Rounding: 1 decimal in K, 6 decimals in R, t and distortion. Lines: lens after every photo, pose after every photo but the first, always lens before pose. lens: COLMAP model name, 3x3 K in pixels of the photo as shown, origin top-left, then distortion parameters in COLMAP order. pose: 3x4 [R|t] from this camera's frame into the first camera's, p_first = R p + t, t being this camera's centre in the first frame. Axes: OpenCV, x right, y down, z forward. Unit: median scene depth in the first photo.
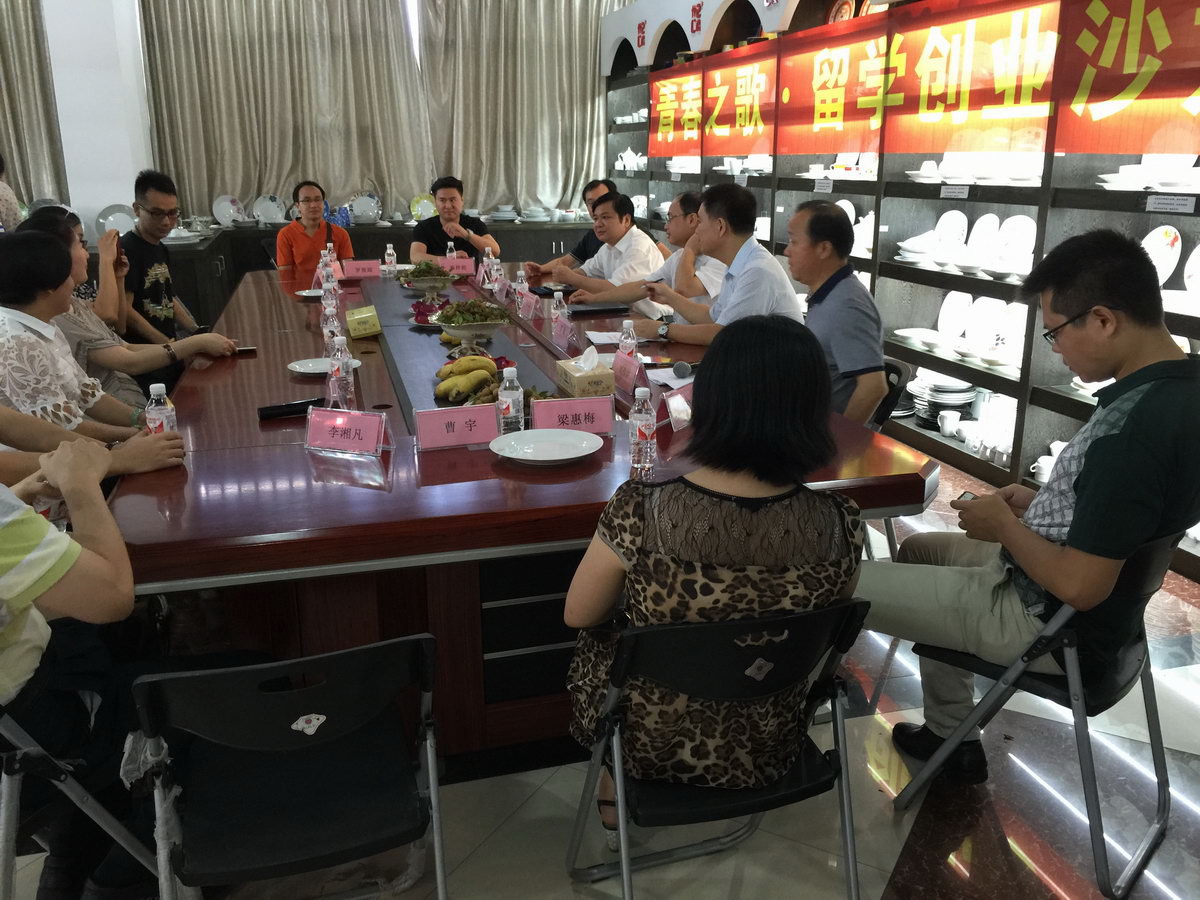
lens RADIAL K [[1031.8, 0, 594.2], [0, 1031.8, 460.7], [0, 0, 1]] dist [0.085970, -0.117054]
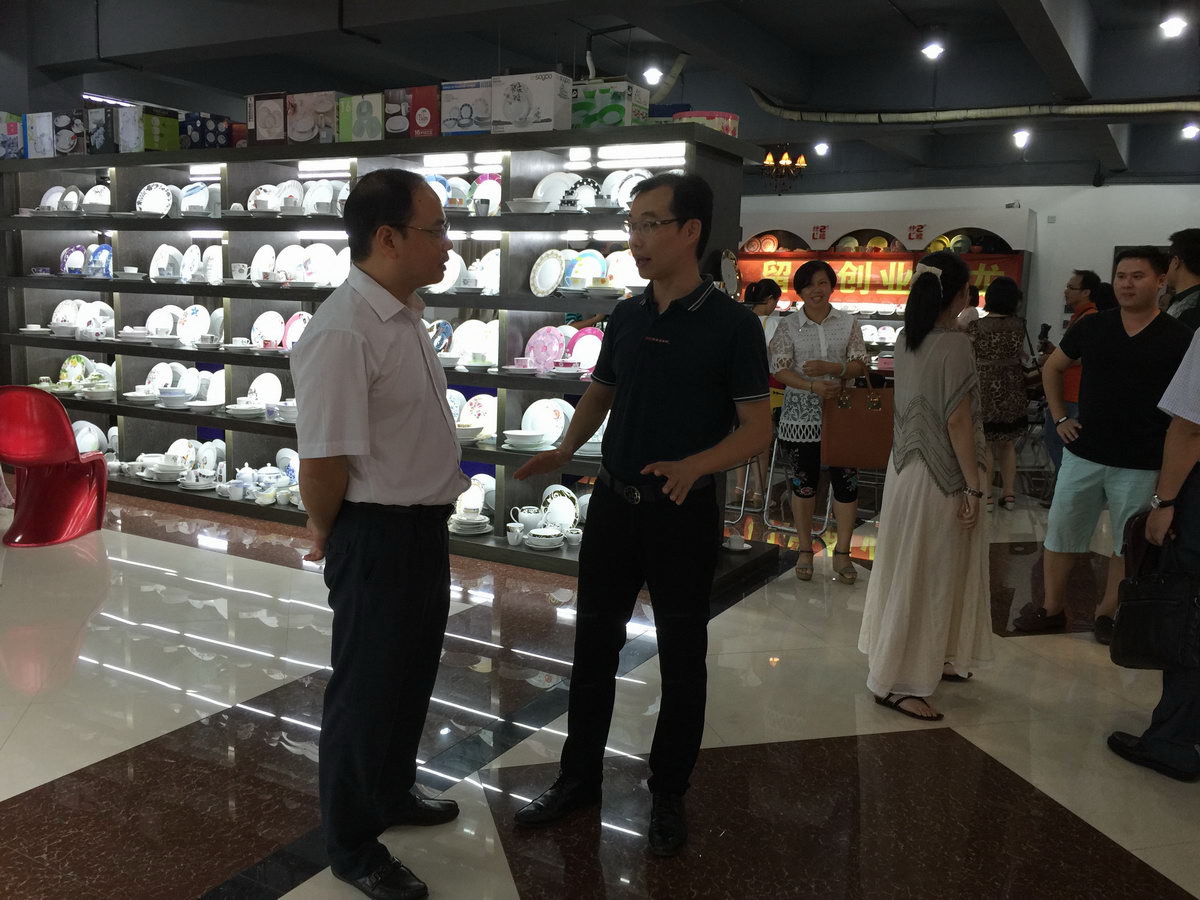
lens RADIAL K [[1031.8, 0, 591.2], [0, 1031.8, 438.4], [0, 0, 1]] dist [0.085970, -0.117054]
pose [[0.707899, -0.065762, 0.703246, -1.852329], [0.163986, 0.983752, -0.073079, 0.135530], [-0.687014, 0.167055, 0.707181, -0.389027]]
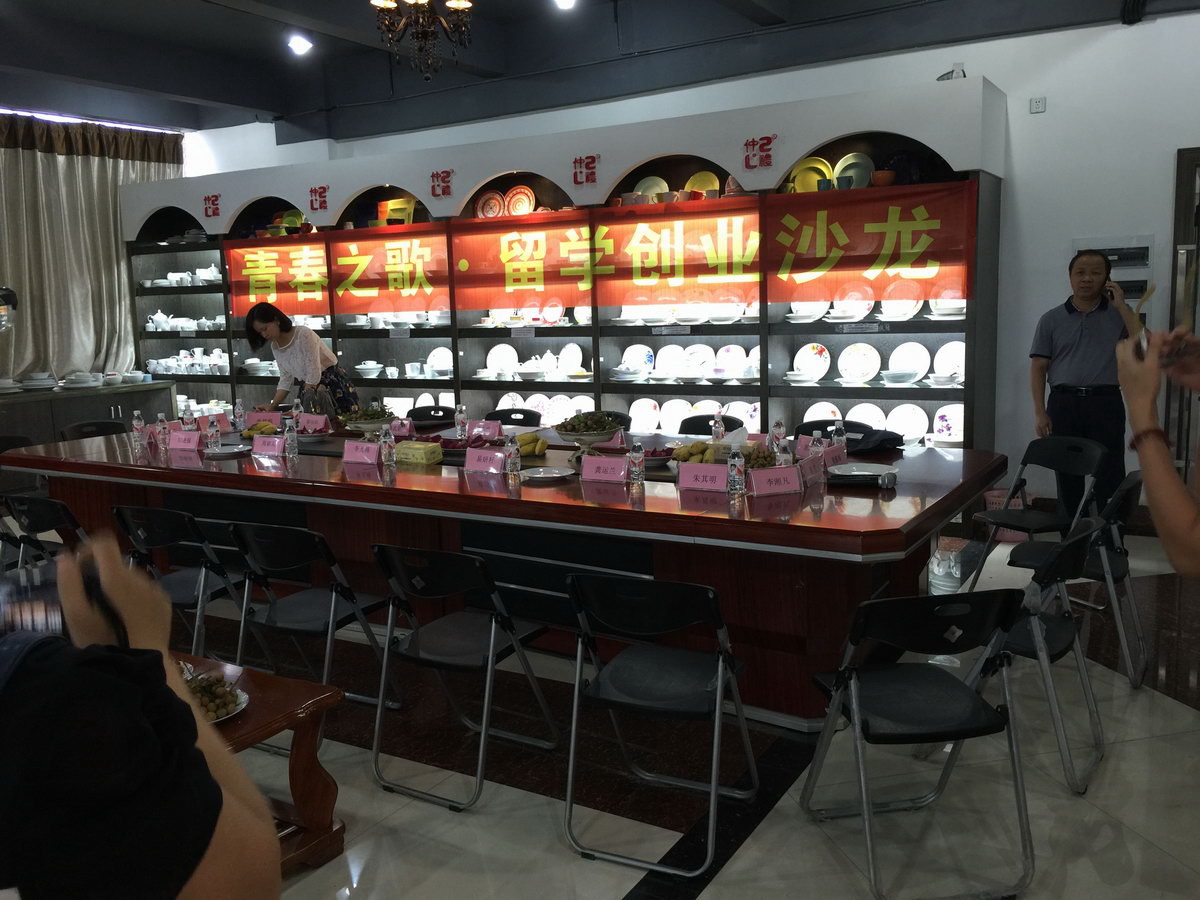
lens RADIAL K [[1031.8, 0, 600.0], [0, 1031.8, 439.5], [0, 0, 1]] dist [0.085970, -0.117054]
pose [[0.718959, -0.108573, 0.686520, -0.618523], [0.221066, 0.972154, -0.077765, -0.014911], [-0.658960, 0.207676, 0.722940, 0.039593]]
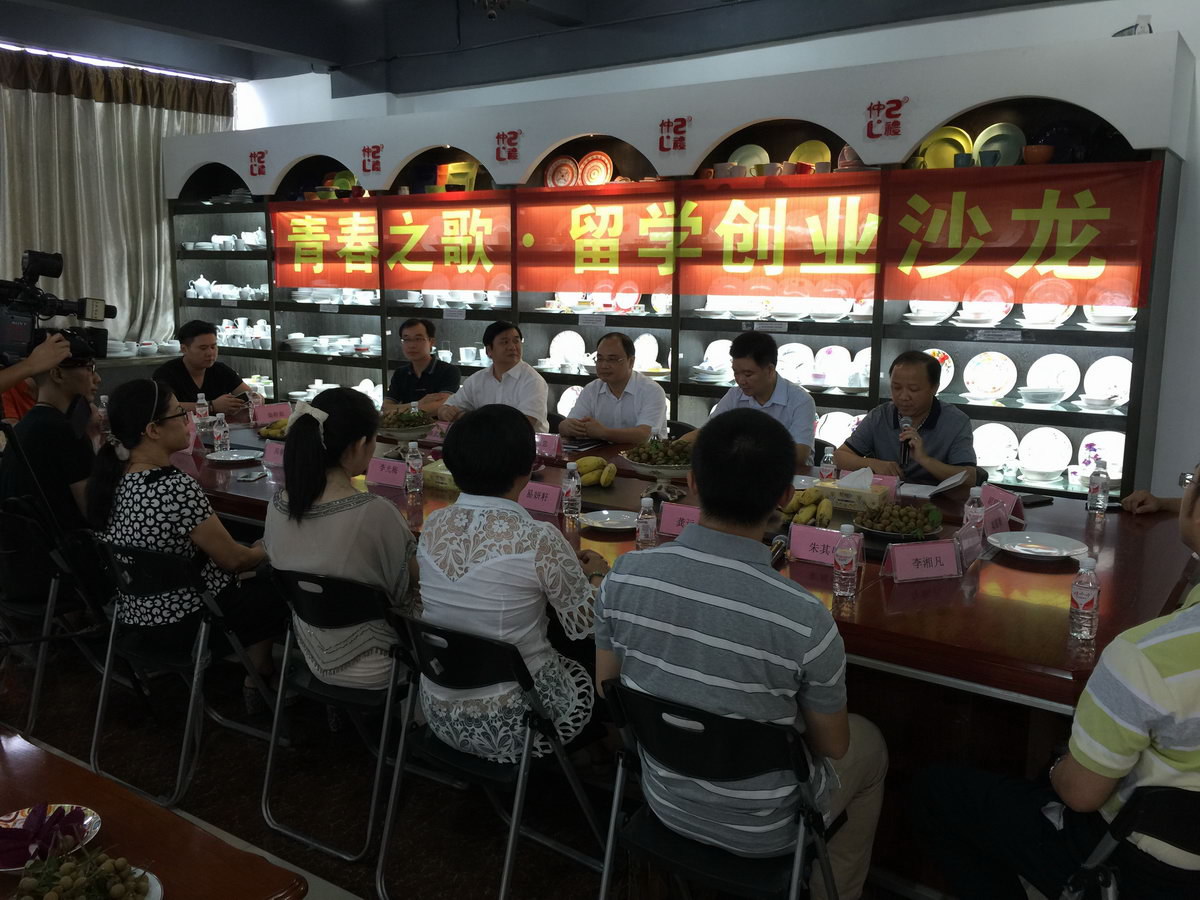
lens RADIAL K [[1031.8, 0, 602.1], [0, 1031.8, 443.1], [0, 0, 1]] dist [0.085970, -0.117054]
pose [[0.762852, -0.093873, 0.639722, -0.513037], [0.170716, 0.983537, -0.059251, -0.066140], [-0.623629, 0.154410, 0.766319, 0.157298]]
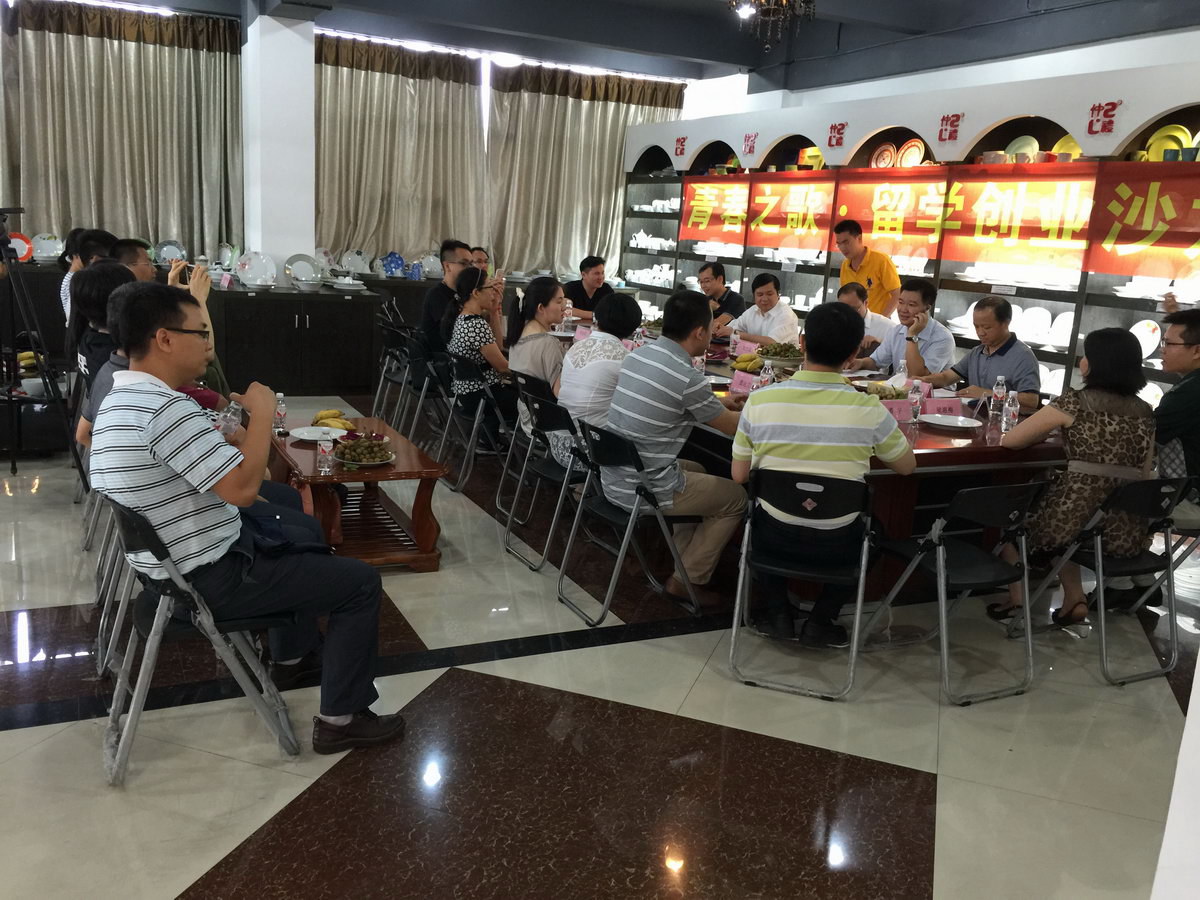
lens RADIAL K [[1031.8, 0, 597.5], [0, 1031.8, 441.9], [0, 0, 1]] dist [0.085970, -0.117054]
pose [[0.979606, 0.030139, 0.198655, -0.429886], [-0.015488, 0.997071, -0.074899, 0.068224], [-0.200331, 0.070295, 0.977203, -0.278936]]
